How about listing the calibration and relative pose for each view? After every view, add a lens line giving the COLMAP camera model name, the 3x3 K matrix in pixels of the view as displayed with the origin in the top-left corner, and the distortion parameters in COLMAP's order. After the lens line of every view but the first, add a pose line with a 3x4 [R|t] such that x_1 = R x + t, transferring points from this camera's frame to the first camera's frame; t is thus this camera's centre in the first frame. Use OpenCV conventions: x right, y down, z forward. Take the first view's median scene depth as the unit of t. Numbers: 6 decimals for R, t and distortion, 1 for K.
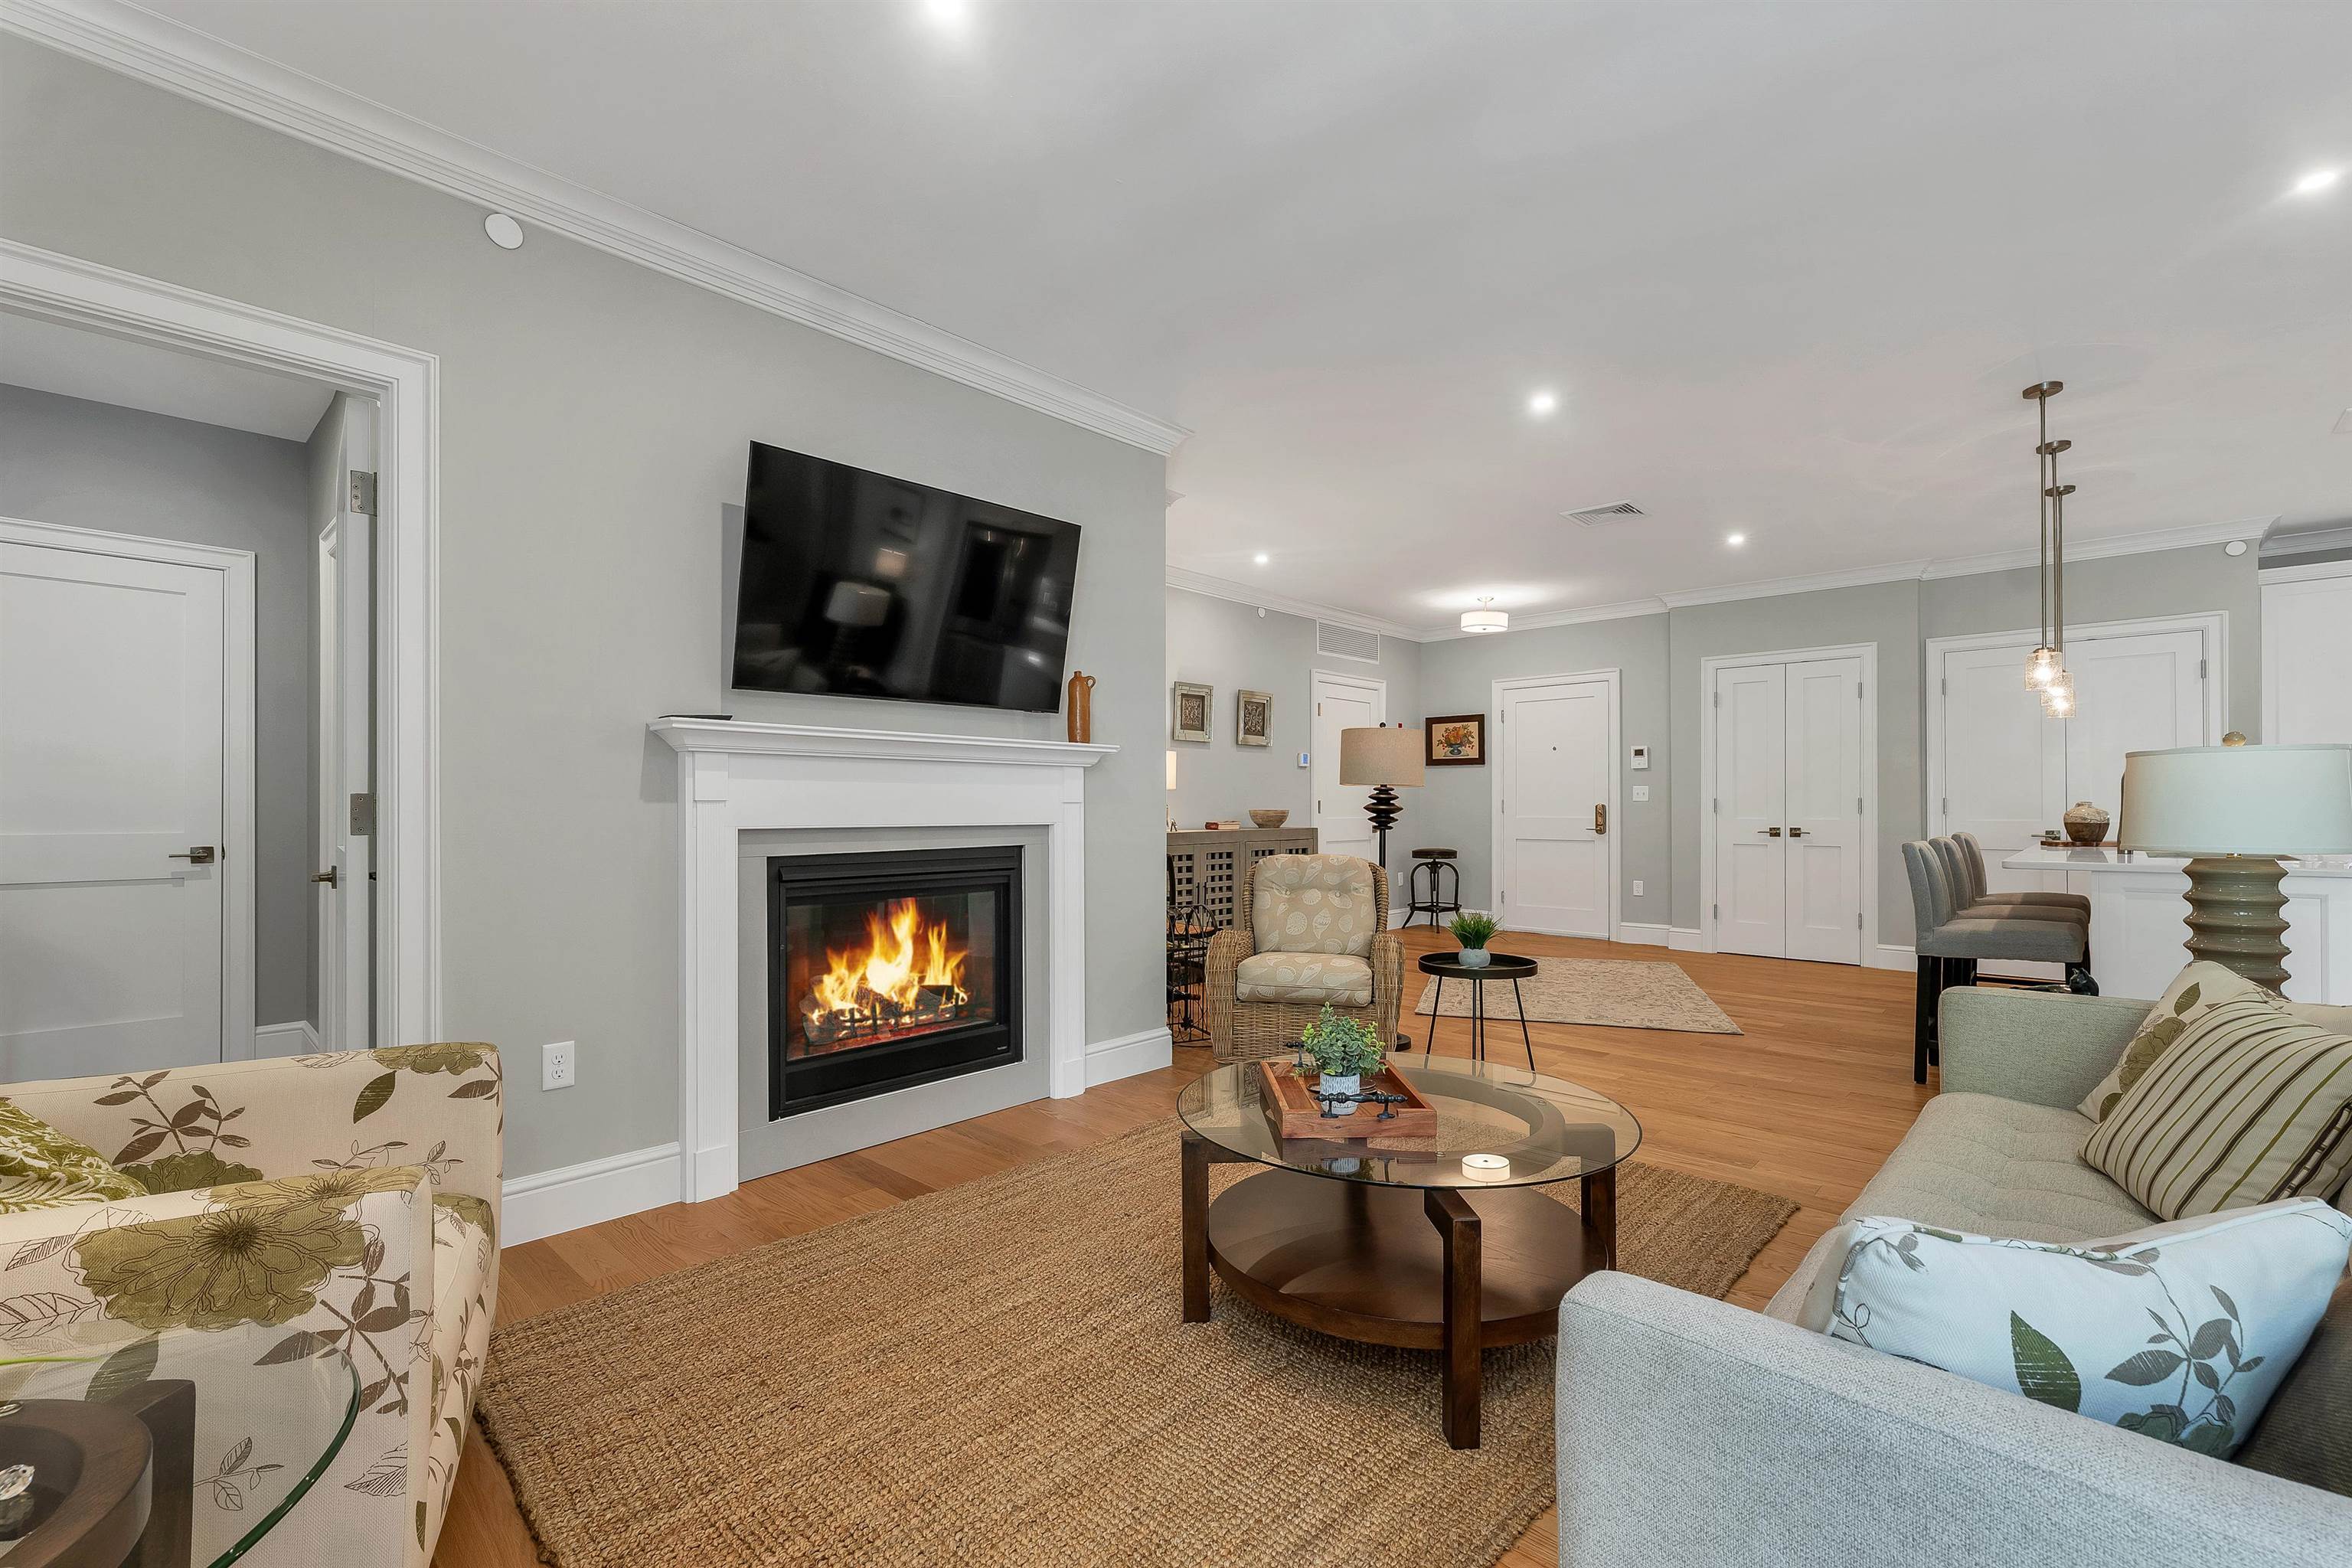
lens RADIAL K [[1000.4, 0, 1184.7], [0, 1000.4, 800.5], [0, 0, 1]] dist [0.001320, 0.000110]
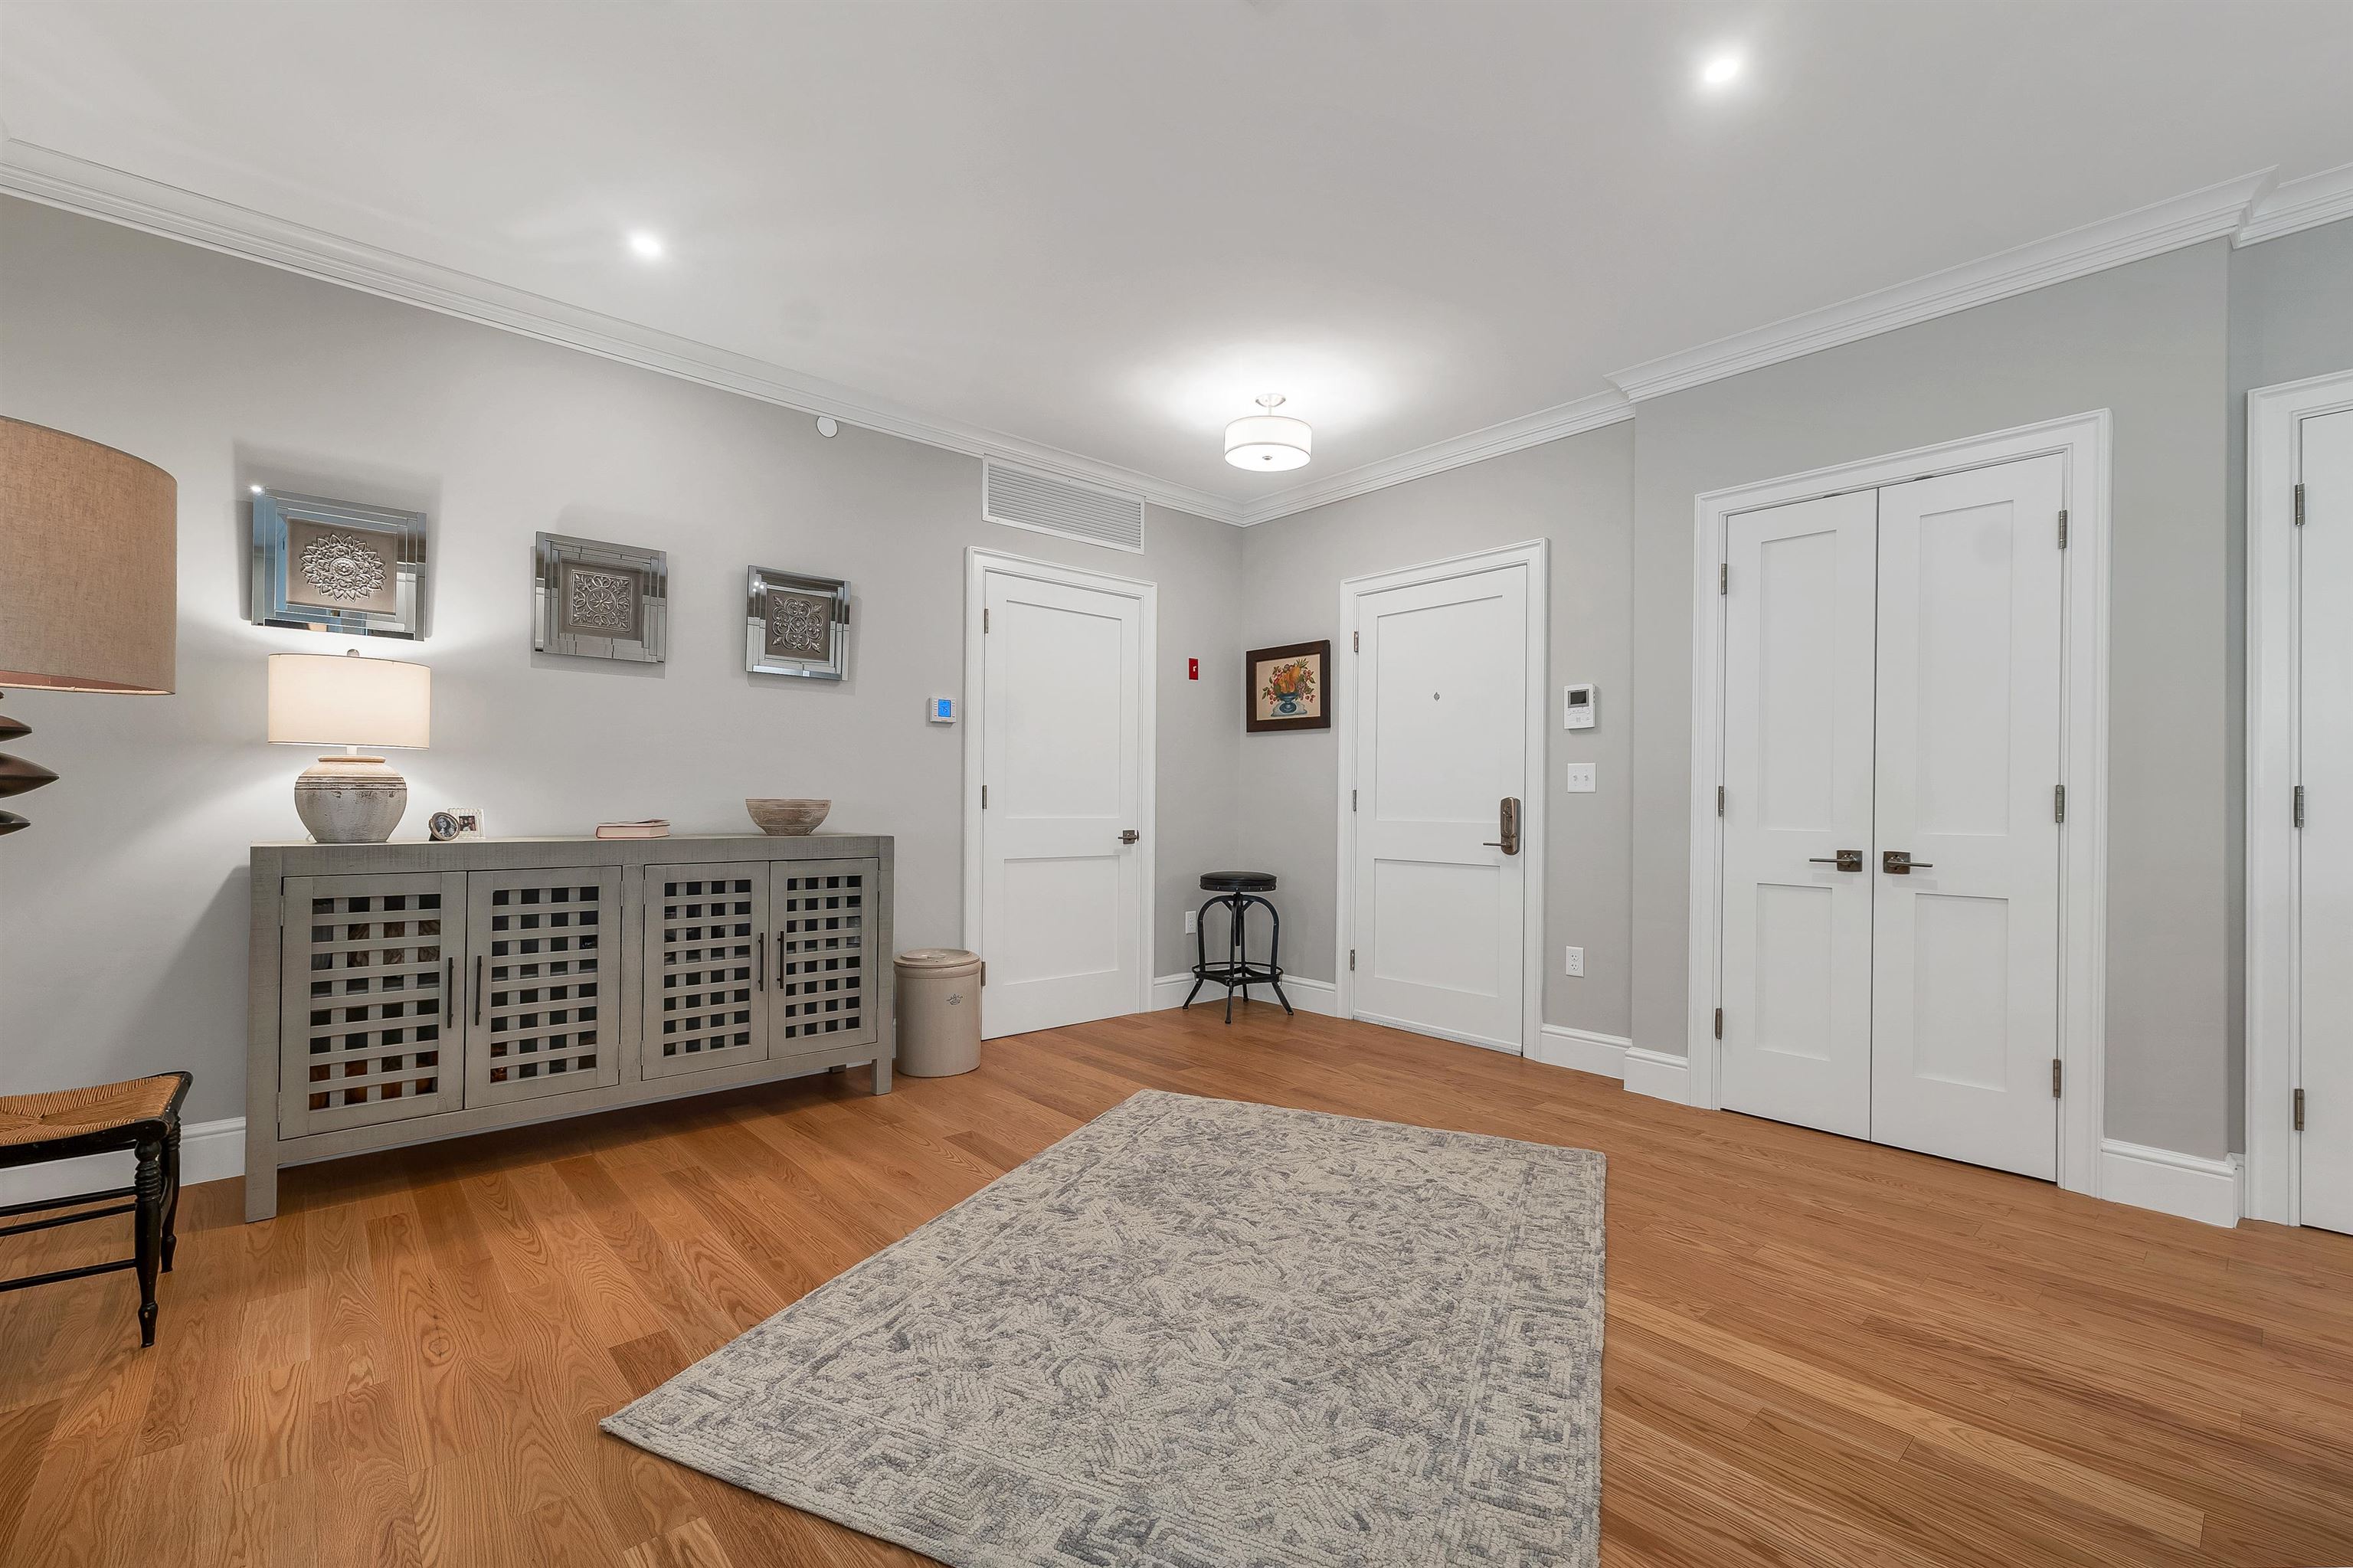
lens RADIAL K [[994.6, 0, 1165.7], [0, 994.6, 799.3], [0, 0, 1]] dist [0.001036, 0.000162]
pose [[0.994981, 0.011110, -0.099443, 0.294291], [-0.011010, 0.999938, 0.001560, 0.006003], [0.099454, -0.000457, 0.995042, 0.469672]]
